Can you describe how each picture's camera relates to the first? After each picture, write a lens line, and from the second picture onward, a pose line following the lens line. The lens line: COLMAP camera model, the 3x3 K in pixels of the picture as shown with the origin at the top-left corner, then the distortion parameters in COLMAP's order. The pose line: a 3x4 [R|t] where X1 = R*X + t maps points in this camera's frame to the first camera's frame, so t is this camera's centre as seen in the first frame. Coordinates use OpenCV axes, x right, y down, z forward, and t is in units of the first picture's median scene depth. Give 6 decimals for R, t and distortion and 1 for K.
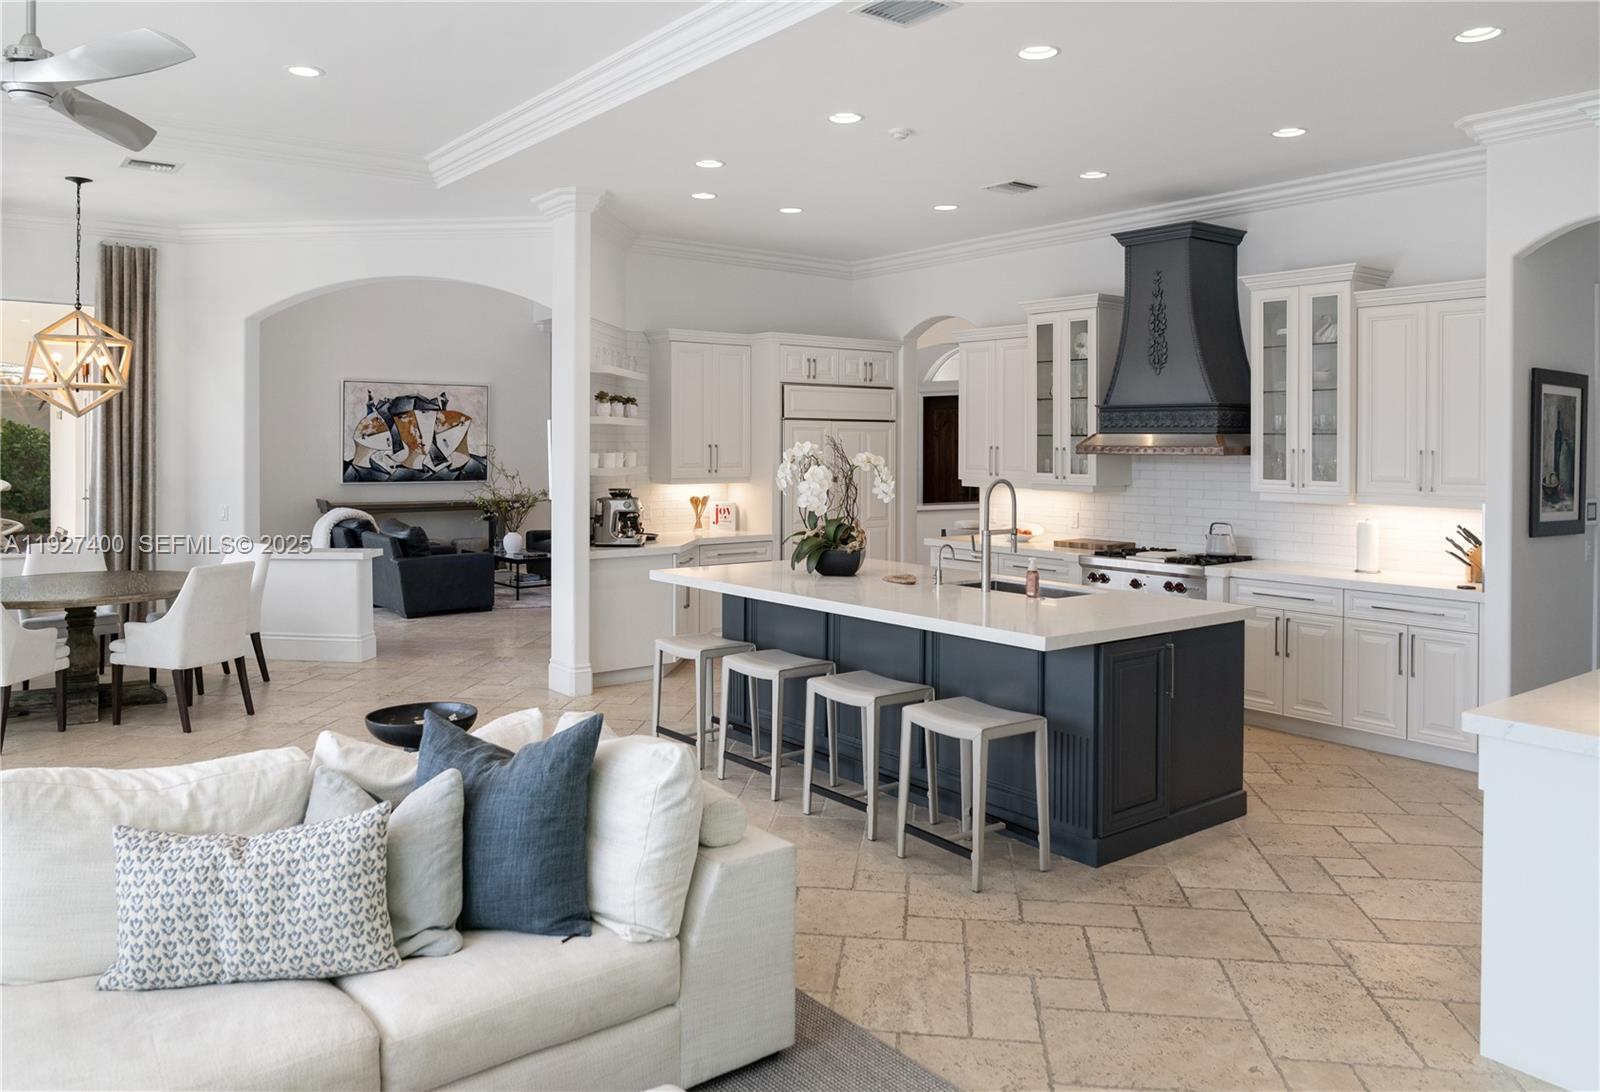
lens RADIAL K [[1124.6, 0, 798.3], [0, 1124.6, 556.2], [0, 0, 1]] dist [-0.030223, 0.002429]
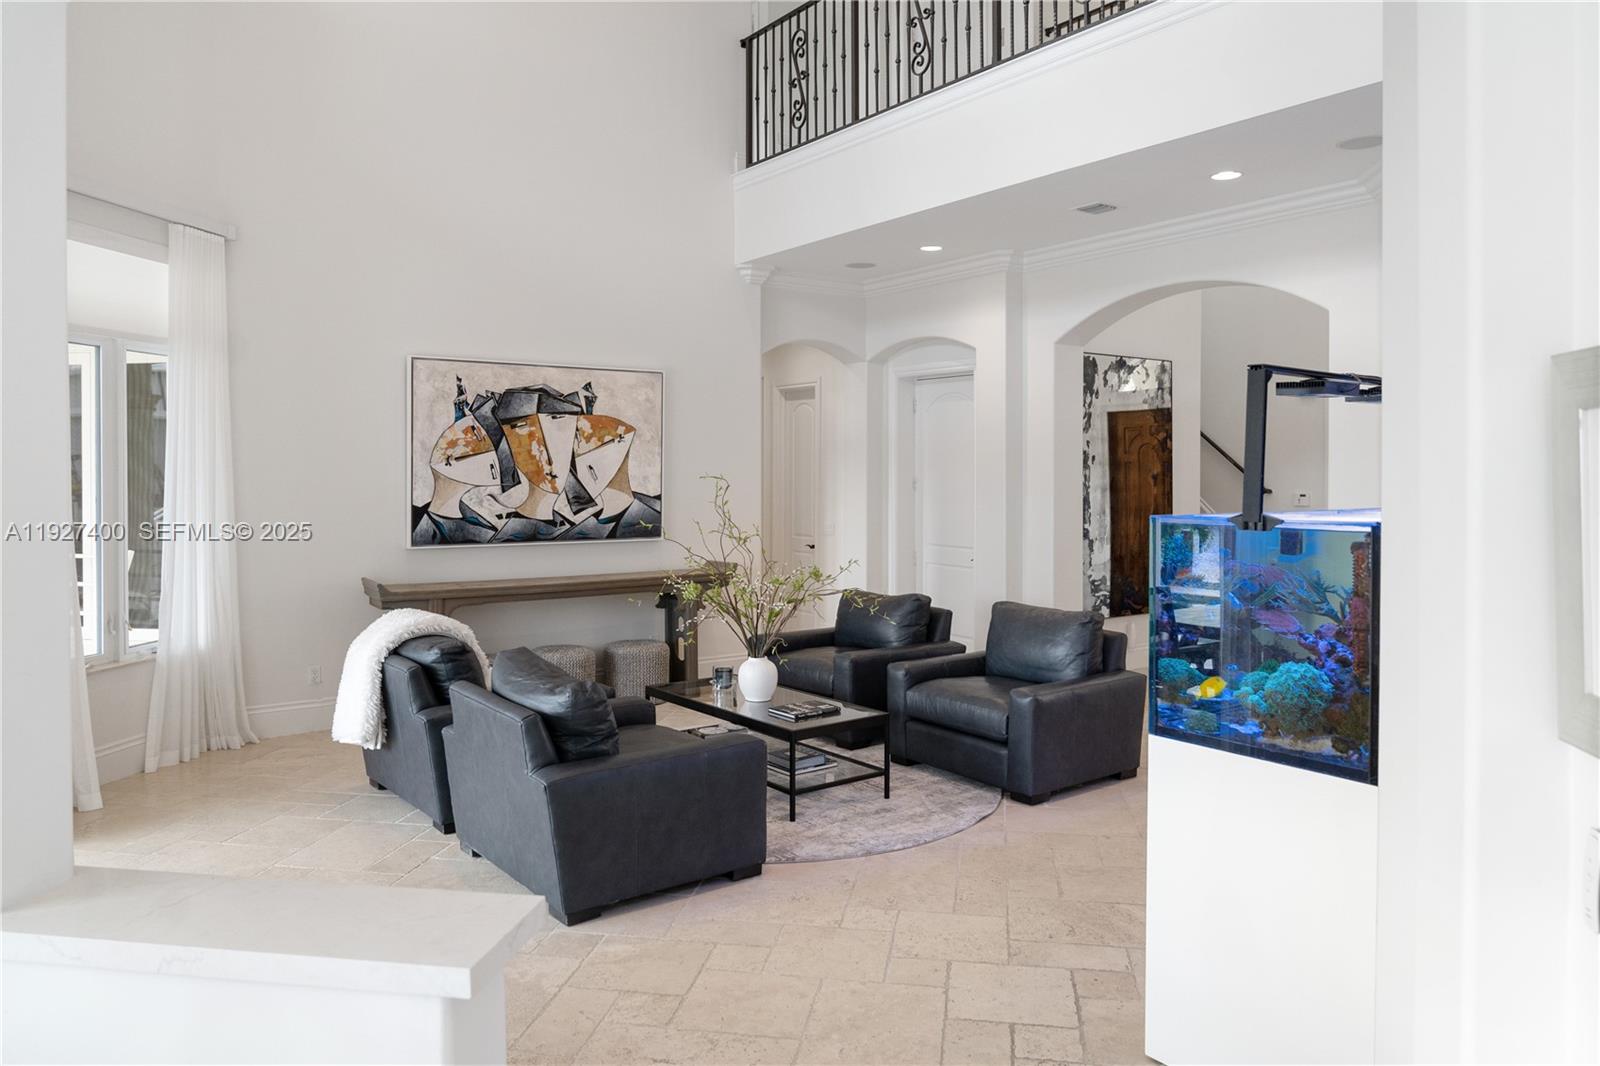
lens RADIAL K [[1100.7, 0, 818.0], [0, 1100.7, 587.4], [0, 0, 1]] dist [-0.027993, -0.002536]
pose [[0.999153, -0.002974, -0.041049, -0.182459], [0.003105, 0.999990, 0.003126, -0.045504], [0.041039, -0.003250, 0.999152, 0.462201]]
